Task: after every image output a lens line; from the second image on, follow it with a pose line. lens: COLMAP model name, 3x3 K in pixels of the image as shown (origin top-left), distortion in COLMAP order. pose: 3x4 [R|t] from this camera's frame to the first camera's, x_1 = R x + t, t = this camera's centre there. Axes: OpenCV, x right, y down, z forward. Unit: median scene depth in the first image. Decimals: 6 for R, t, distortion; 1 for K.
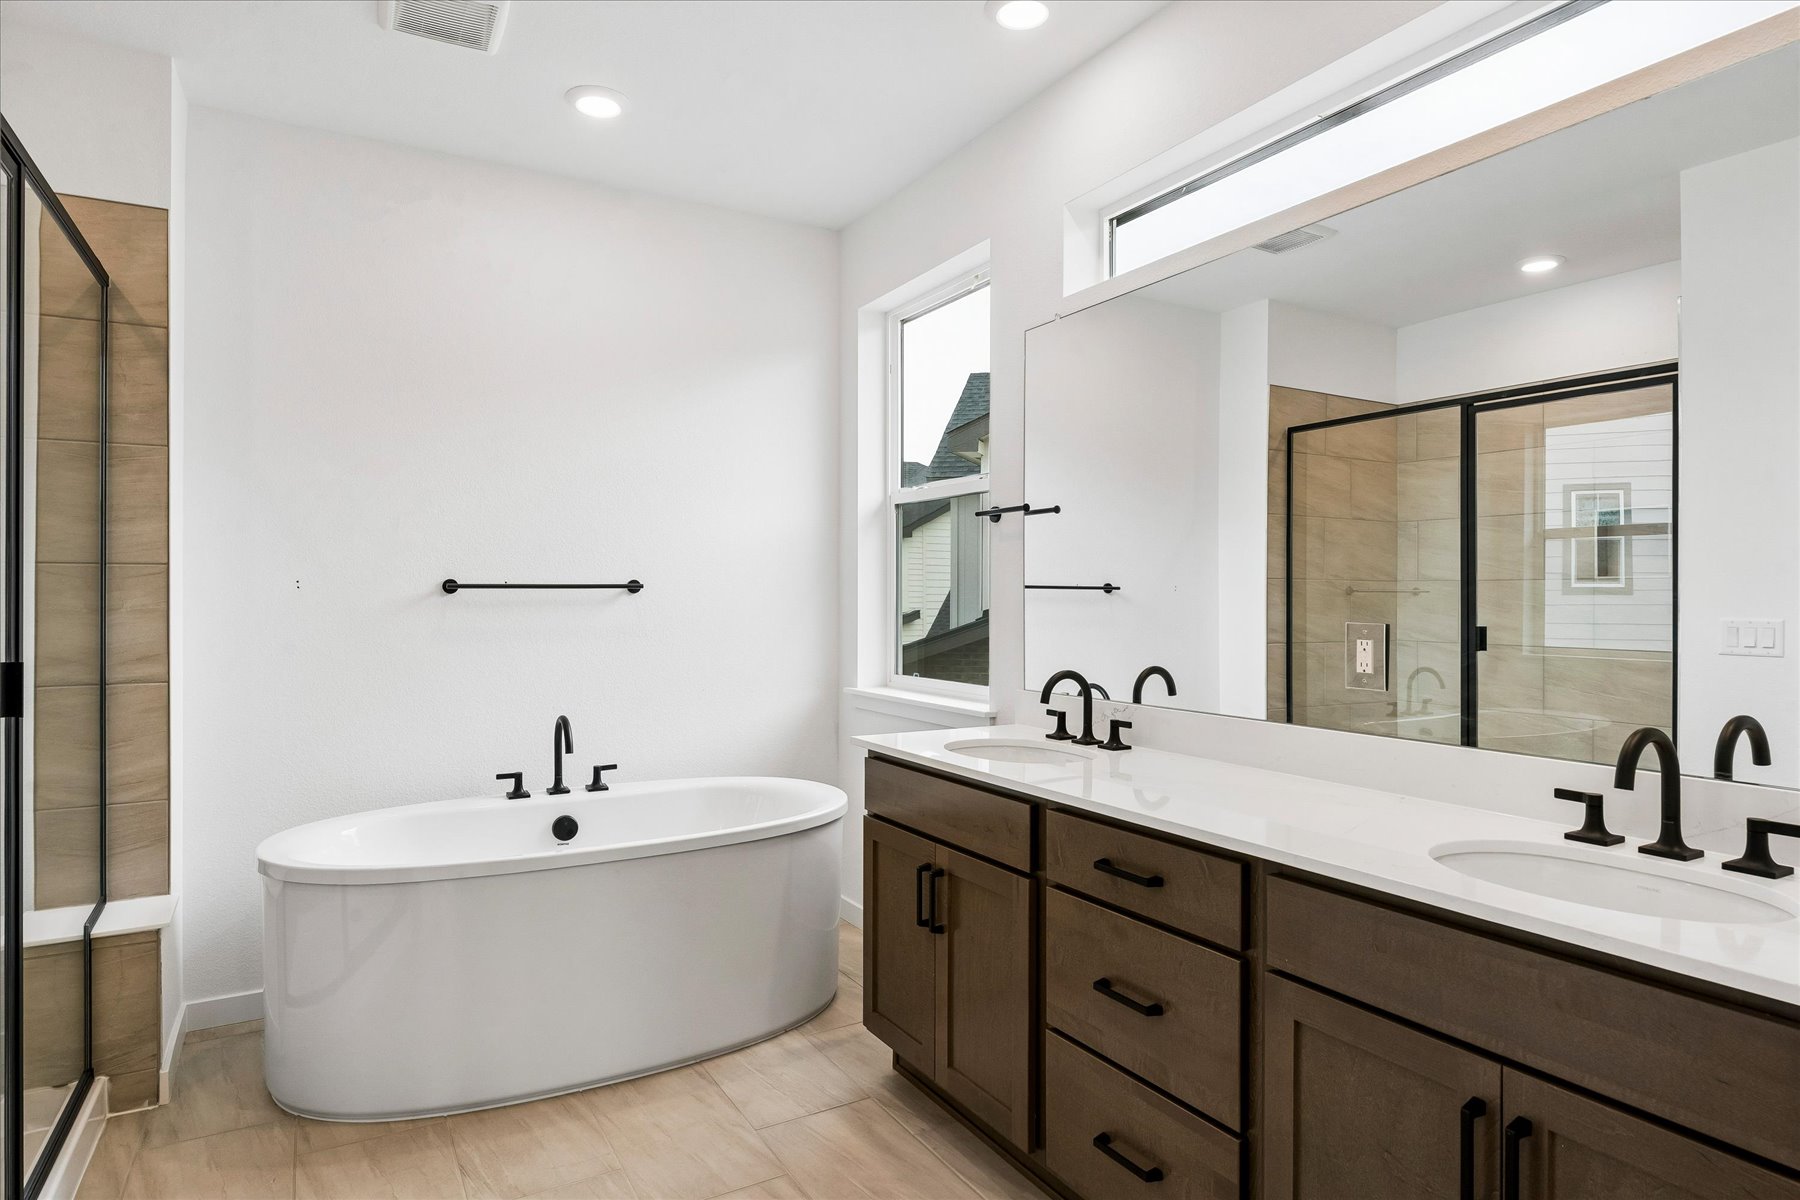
lens RADIAL K [[1019.6, 0, 901.7], [0, 1019.6, 604.0], [0, 0, 1]] dist [-0.003745, 0.001338]
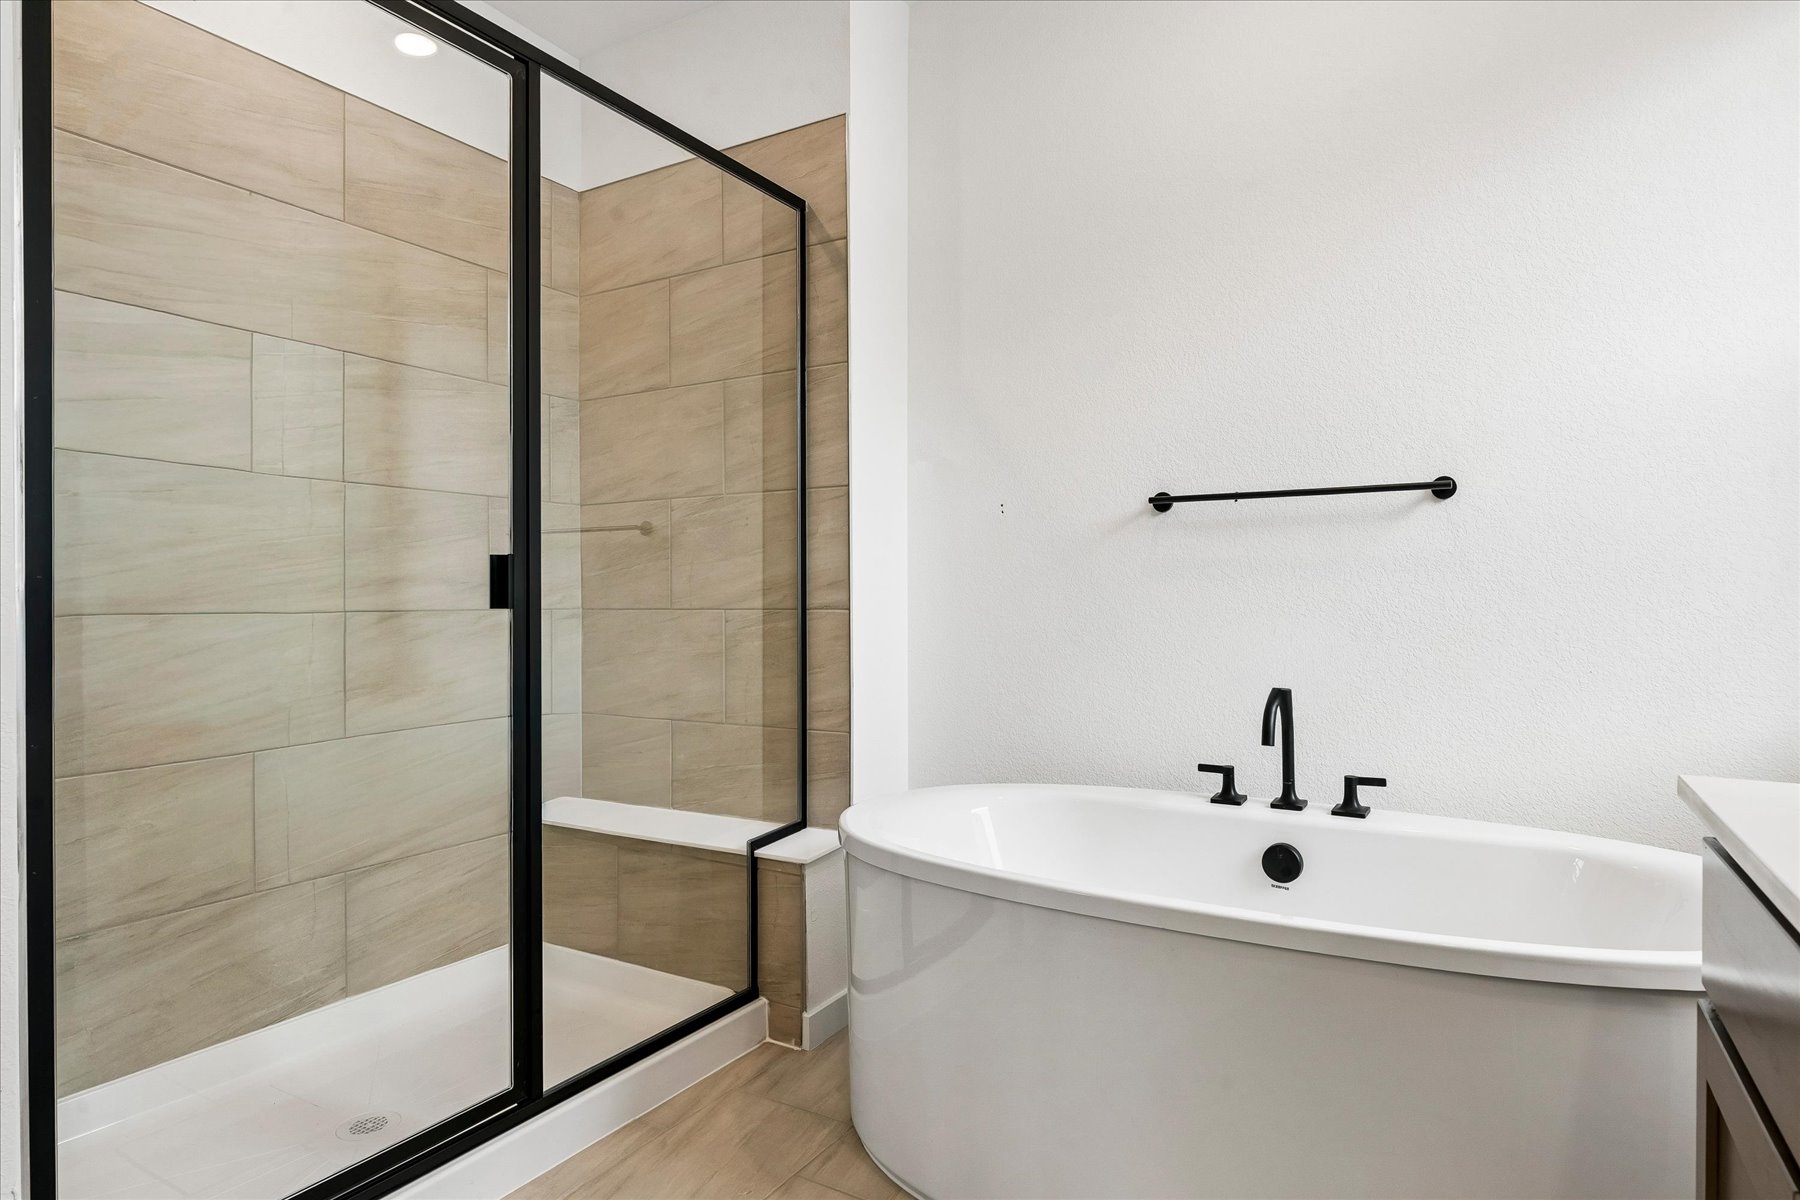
lens RADIAL K [[1019.6, 0, 901.7], [0, 1019.6, 604.0], [0, 0, 1]] dist [-0.003745, 0.001338]
pose [[0.486130, 0.004877, -0.873873, 0.140085], [-0.007272, 0.999972, 0.001536, 0.070356], [0.873856, 0.005608, 0.486152, 0.585446]]
